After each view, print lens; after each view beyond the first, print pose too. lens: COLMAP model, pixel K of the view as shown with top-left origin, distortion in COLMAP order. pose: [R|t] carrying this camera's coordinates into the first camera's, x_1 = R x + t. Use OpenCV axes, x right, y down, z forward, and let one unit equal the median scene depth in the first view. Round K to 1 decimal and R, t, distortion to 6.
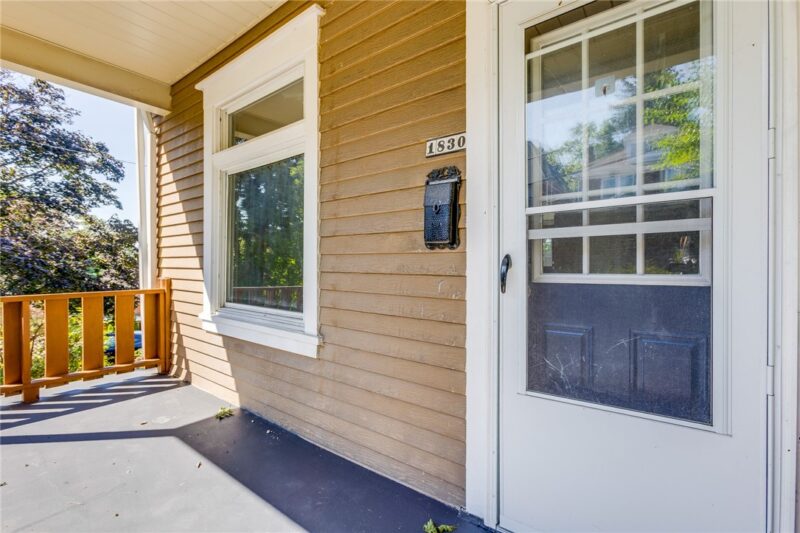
lens RADIAL K [[377.6, 0, 411.8], [0, 377.6, 265.9], [0, 0, 1]] dist [-0.002579, -0.000093]
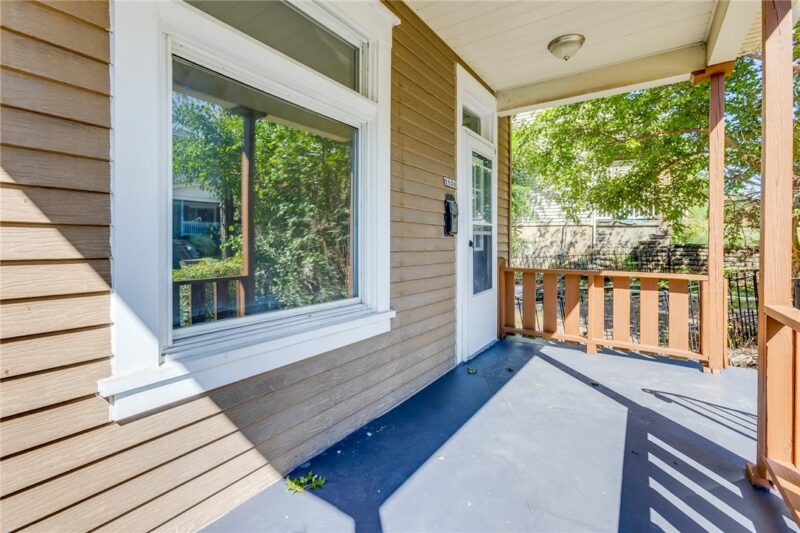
lens RADIAL K [[366.8, 0, 404.3], [0, 366.8, 244.2], [0, 0, 1]] dist [-0.003545, 0.000193]
pose [[-0.086338, 0.001116, 0.996265, -1.546171], [0.009838, 0.999952, -0.000267, -0.006618], [-0.996217, 0.009778, -0.086344, 1.228451]]
